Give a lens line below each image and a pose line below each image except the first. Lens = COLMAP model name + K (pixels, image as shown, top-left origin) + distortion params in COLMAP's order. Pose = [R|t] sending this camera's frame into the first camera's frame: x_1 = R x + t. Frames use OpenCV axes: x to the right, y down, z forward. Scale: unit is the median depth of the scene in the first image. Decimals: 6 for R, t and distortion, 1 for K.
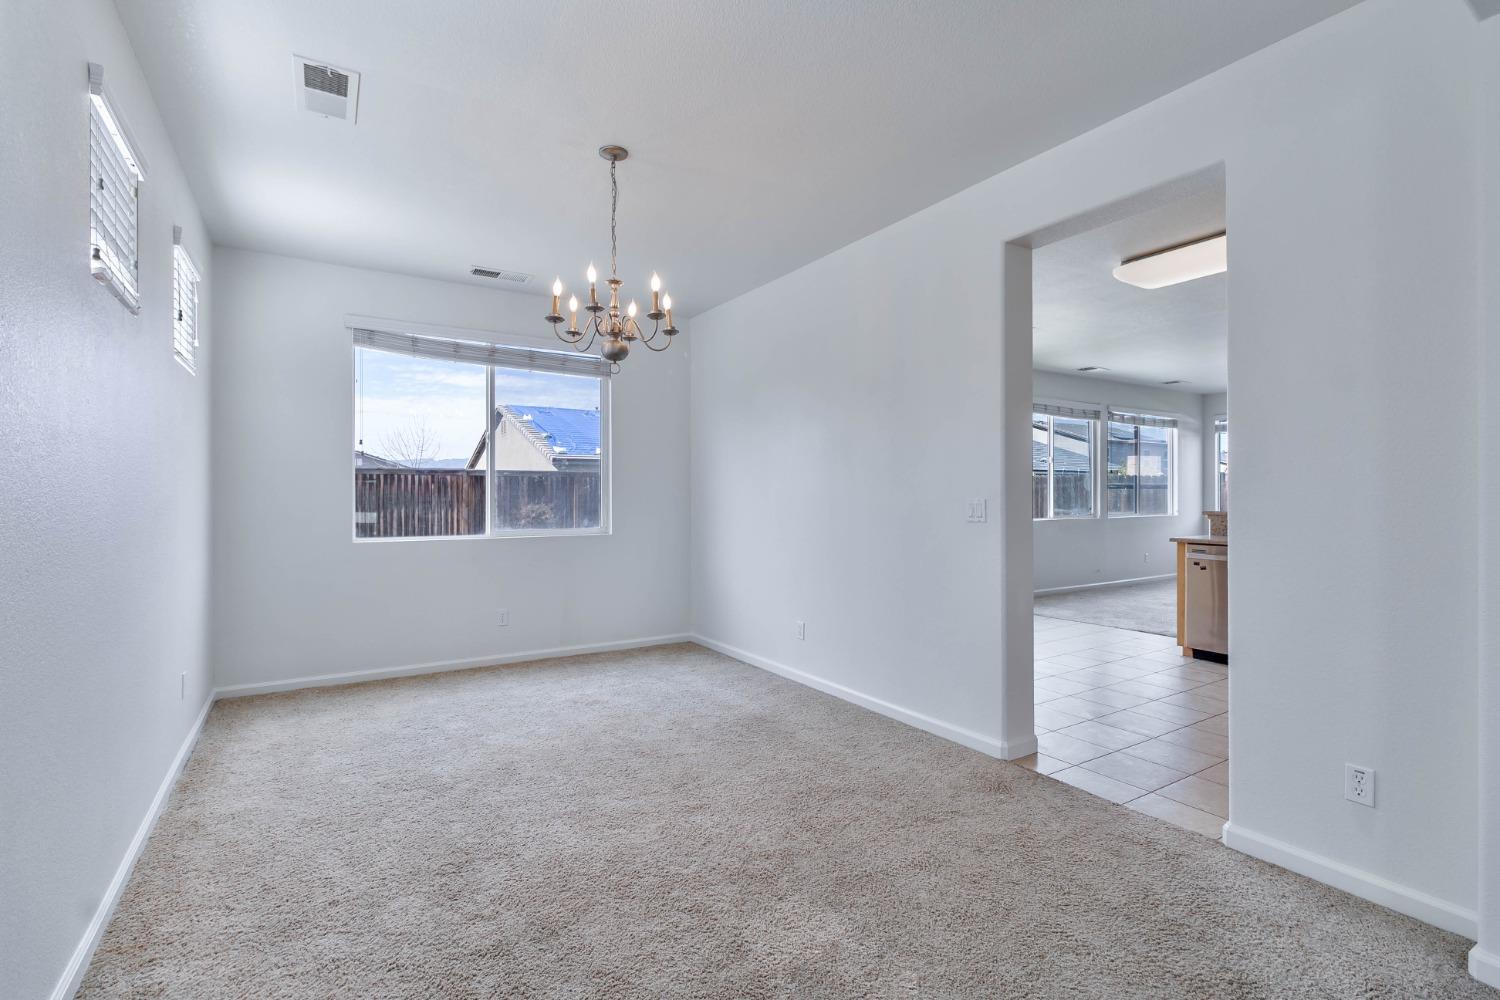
lens RADIAL K [[705.0, 0, 746.7], [0, 705.0, 484.7], [0, 0, 1]] dist [-0.003719, -0.000977]
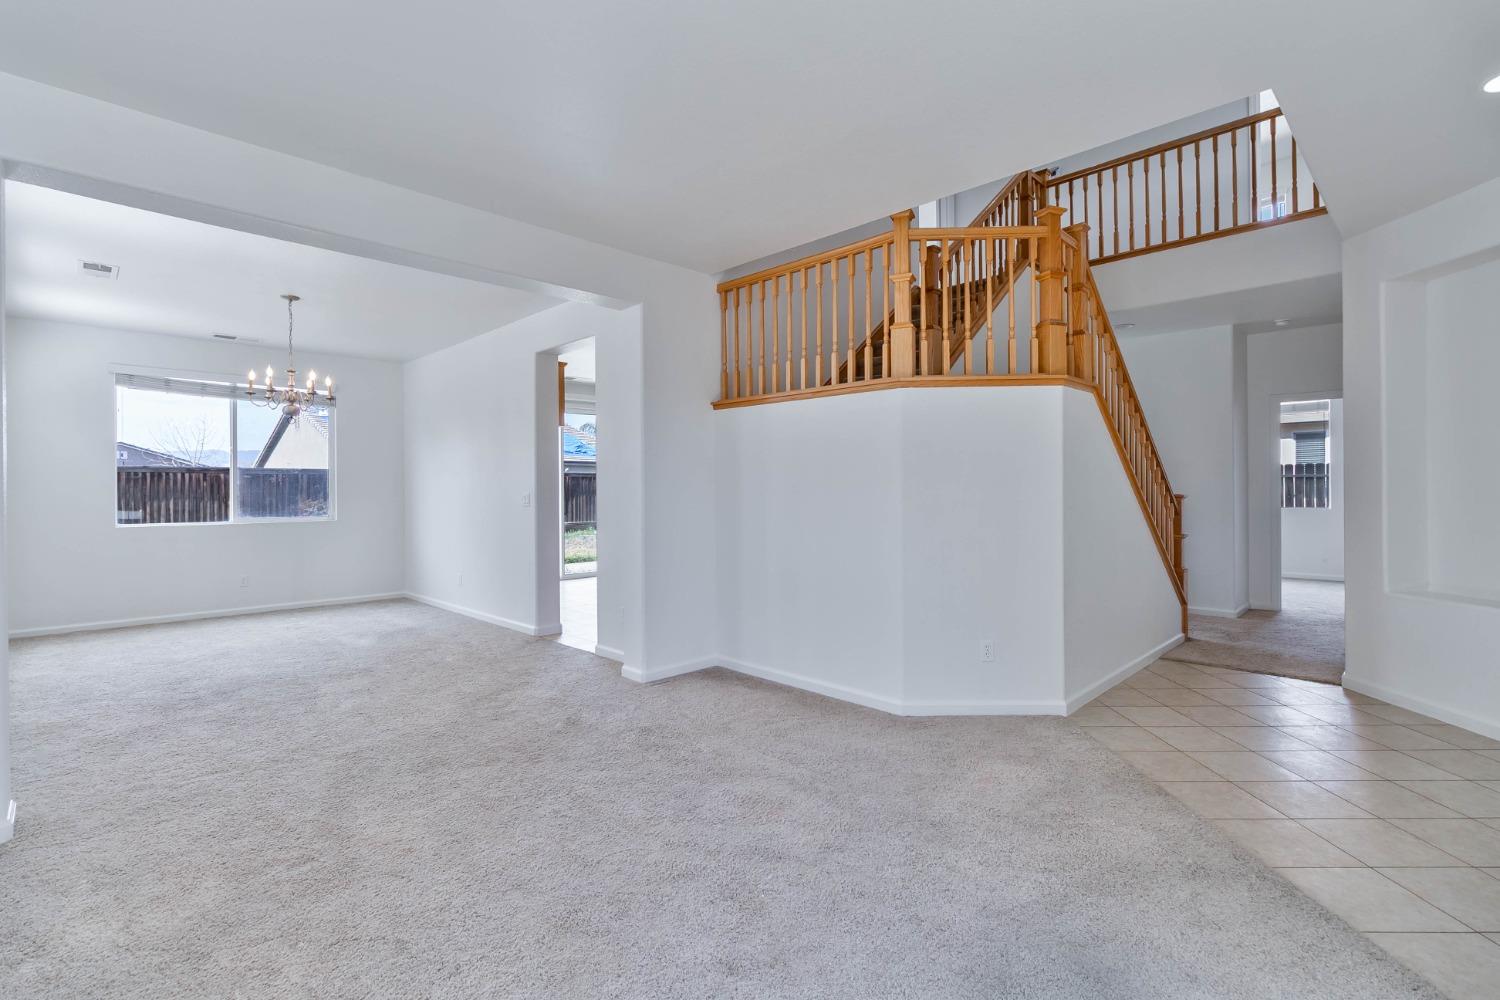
lens RADIAL K [[690.7, 0, 741.8], [0, 690.7, 481.1], [0, 0, 1]] dist [0.000951, -0.000119]
pose [[0.974272, -0.003375, 0.225352, 0.297873], [0.002694, 0.999991, 0.003328, -0.010175], [-0.225361, -0.002635, 0.974272, -0.535955]]
